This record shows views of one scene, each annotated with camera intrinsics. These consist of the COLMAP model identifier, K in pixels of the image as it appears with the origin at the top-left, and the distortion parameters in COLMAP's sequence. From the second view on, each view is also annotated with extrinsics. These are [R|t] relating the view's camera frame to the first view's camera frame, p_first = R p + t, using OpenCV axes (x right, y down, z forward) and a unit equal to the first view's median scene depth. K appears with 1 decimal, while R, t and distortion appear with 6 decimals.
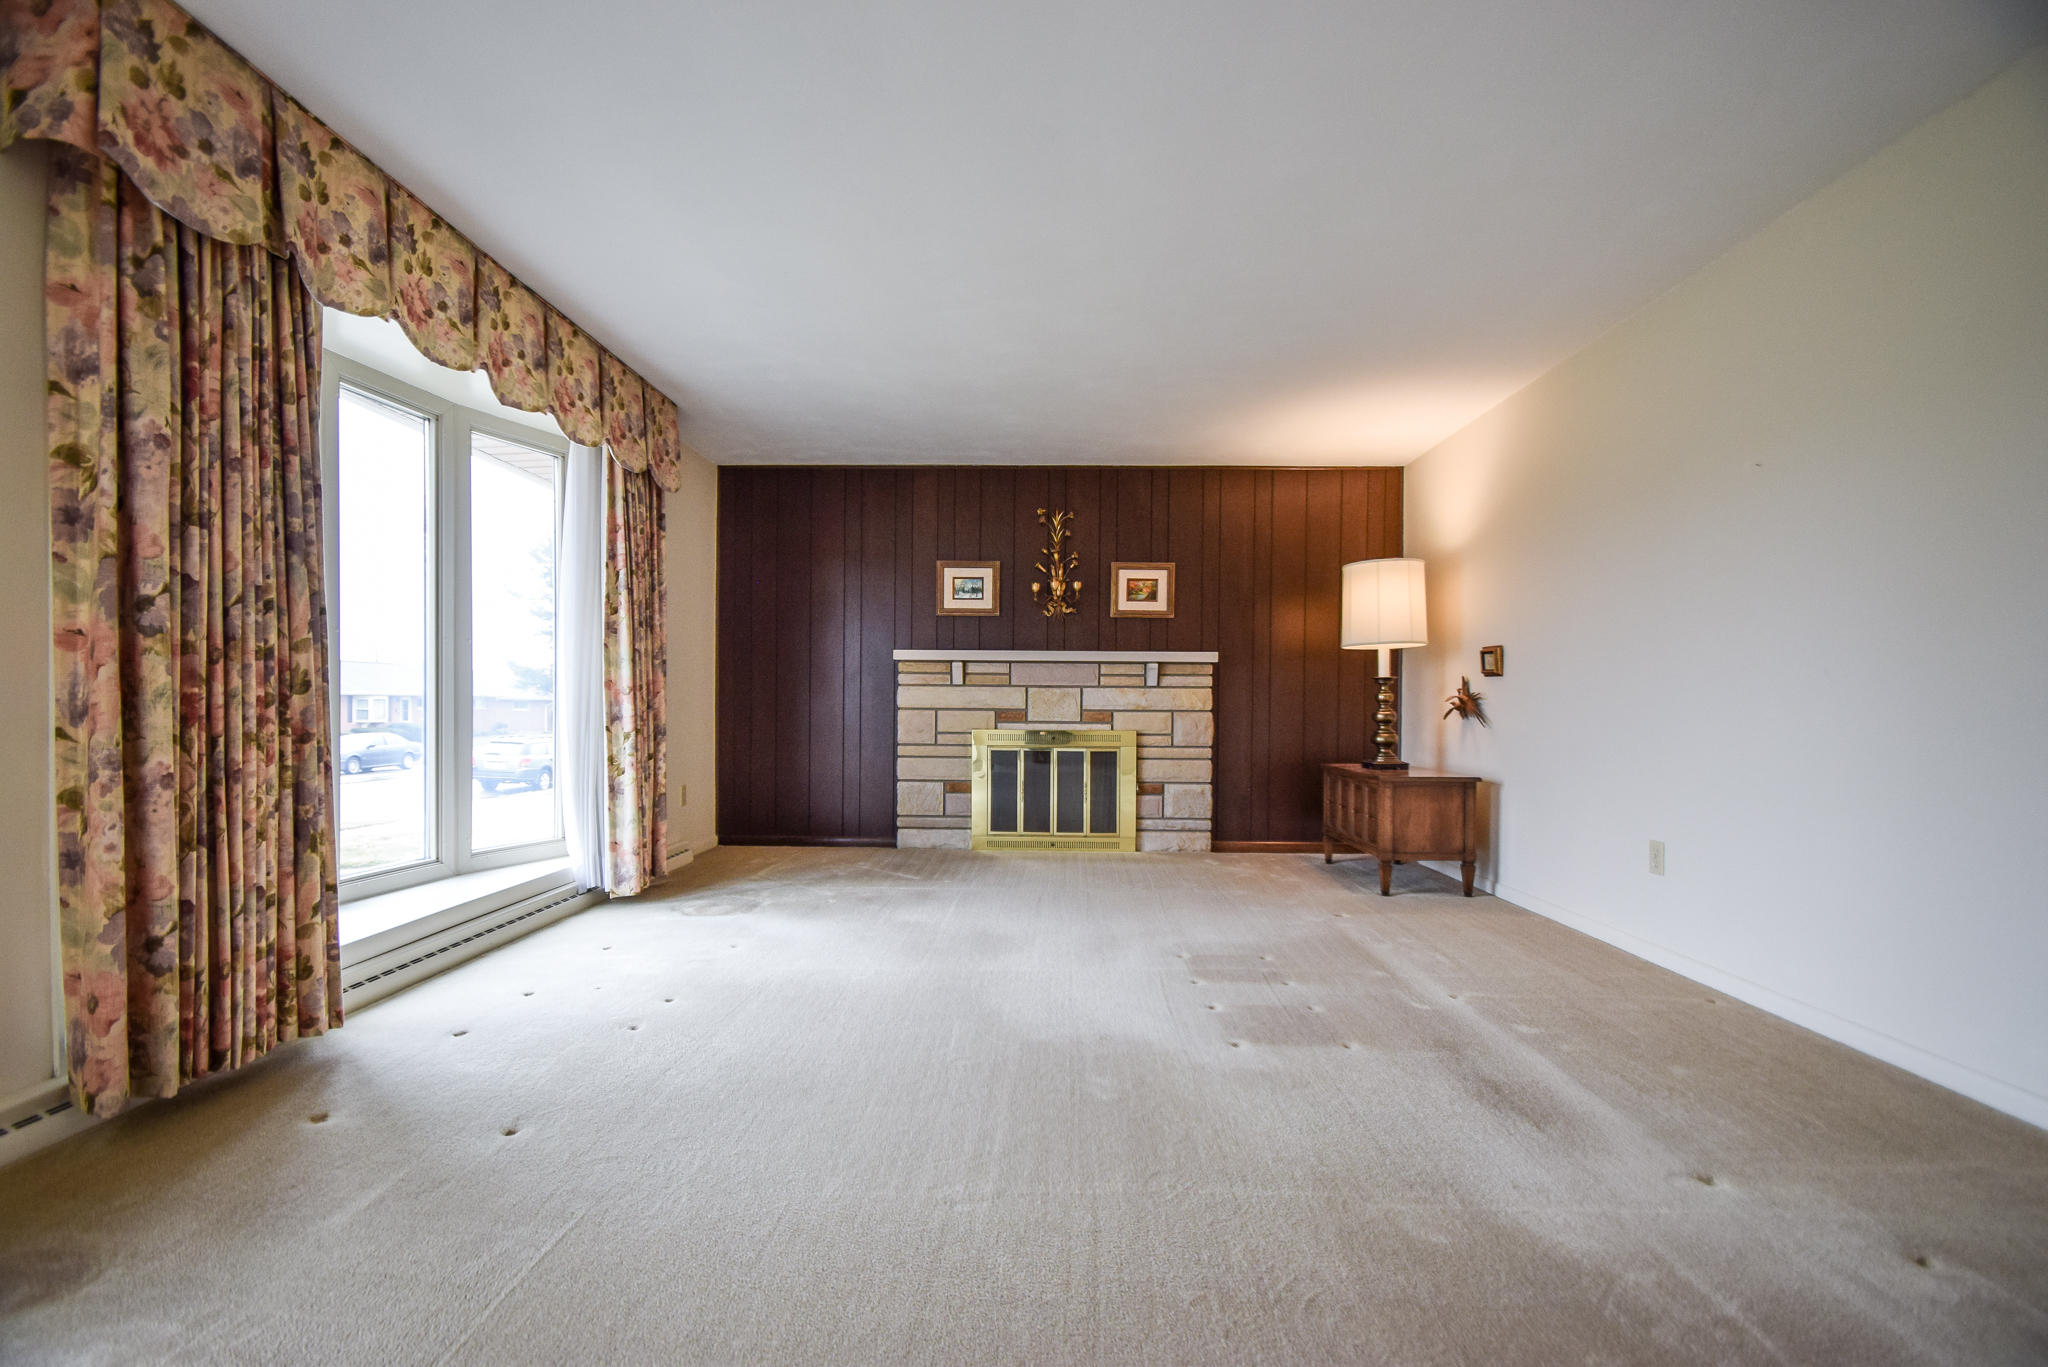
lens RADIAL K [[898.5, 0, 1021.0], [0, 898.5, 712.8], [0, 0, 1]] dist [0.015422, -0.015604]
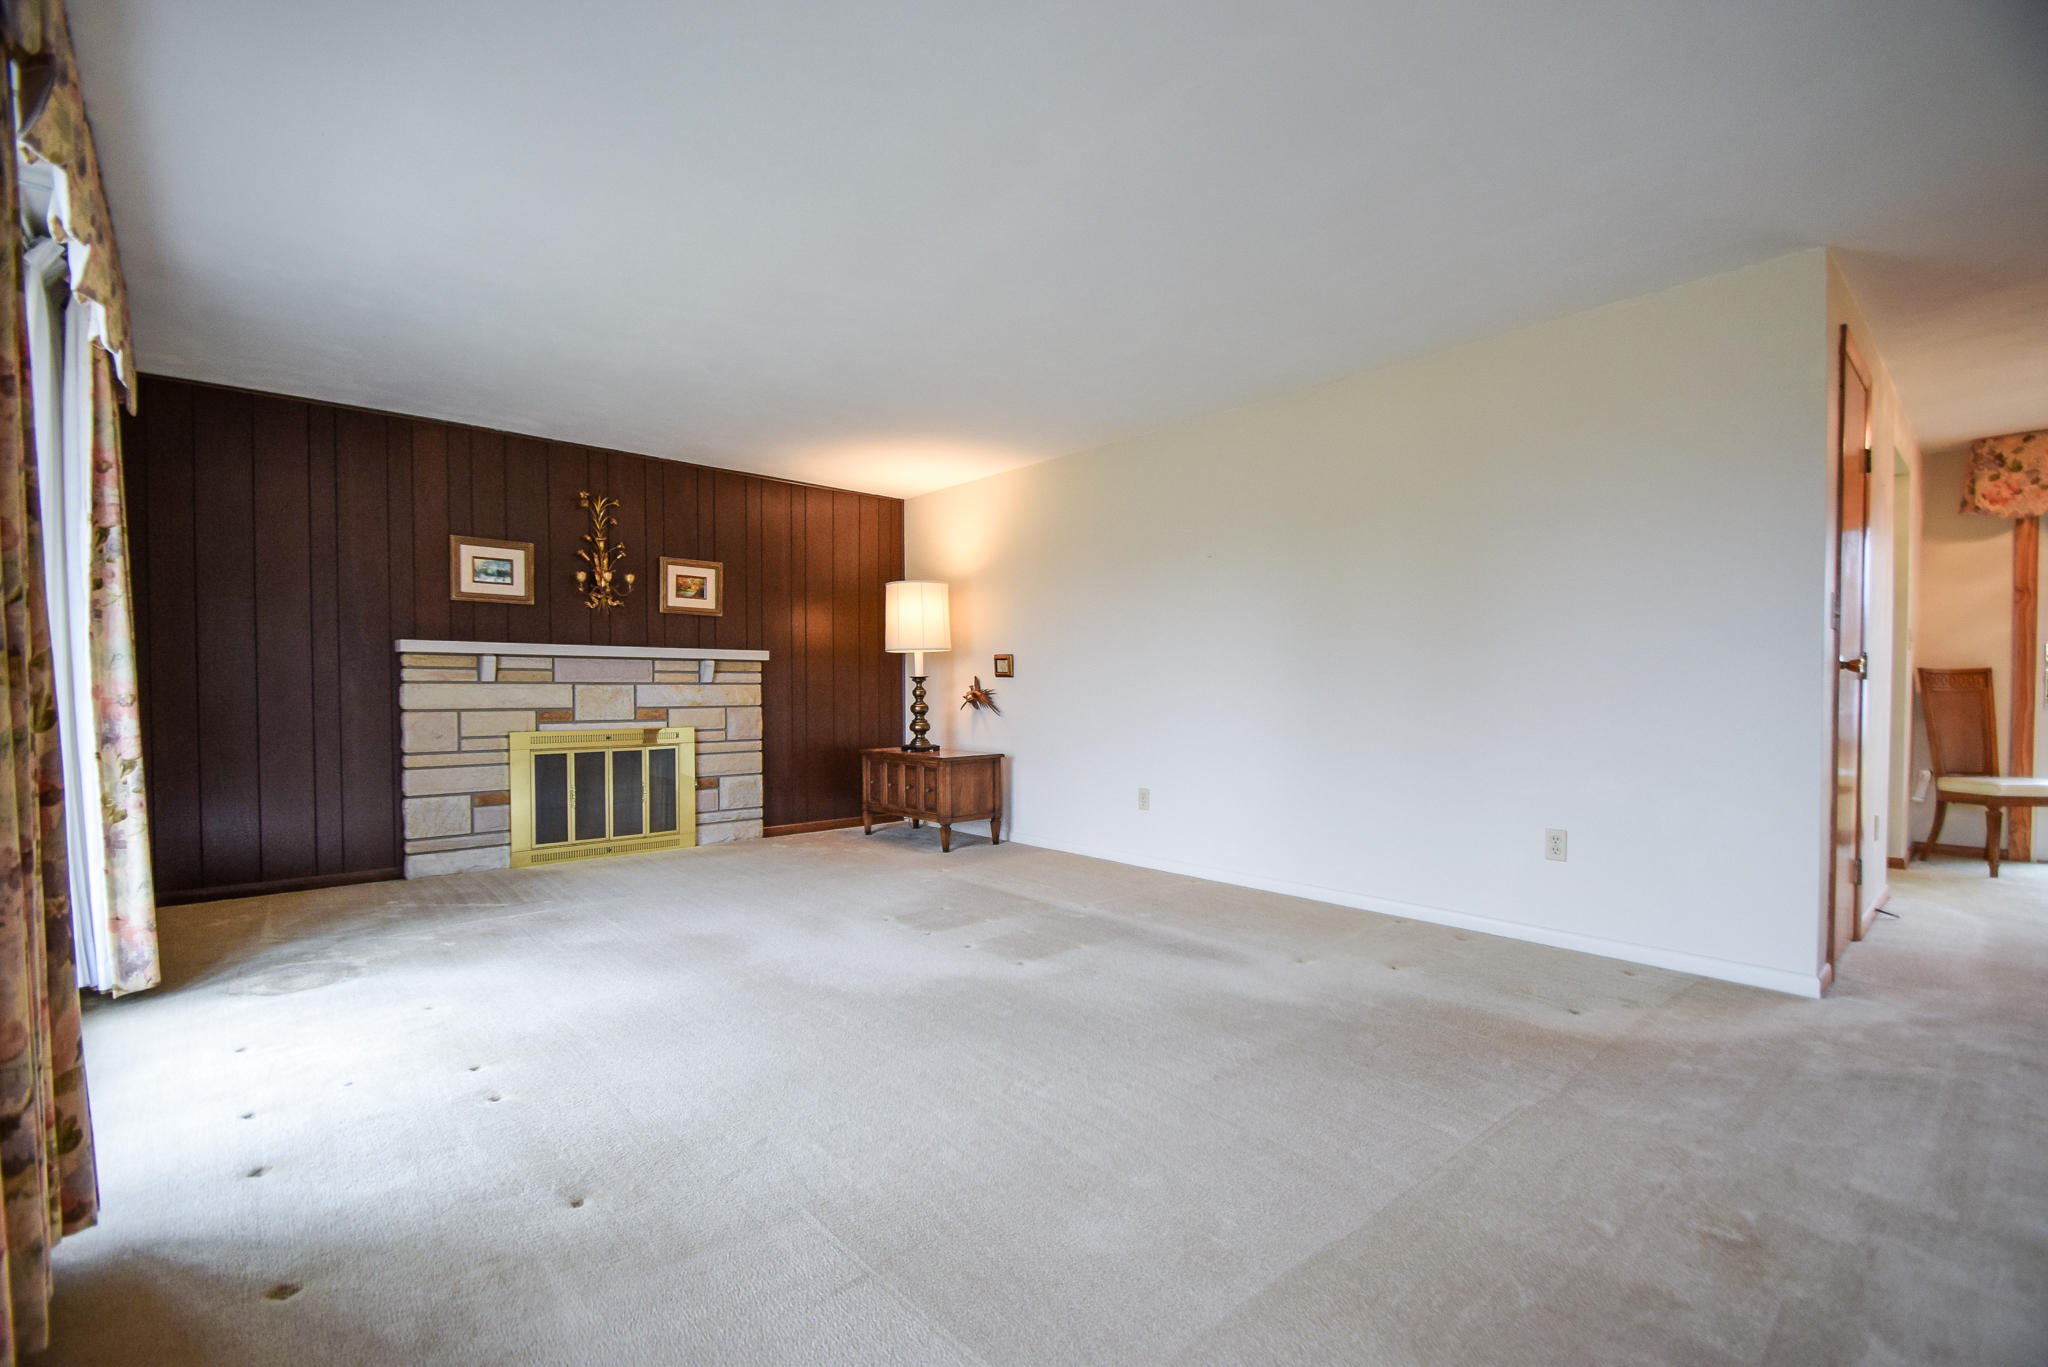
lens RADIAL K [[898.5, 0, 1021.0], [0, 898.5, 712.8], [0, 0, 1]] dist [0.015422, -0.015604]
pose [[0.730073, -0.026471, 0.682856, -0.292367], [0.012293, 0.999597, 0.025606, -0.017304], [-0.683258, -0.010300, 0.730104, 0.010176]]
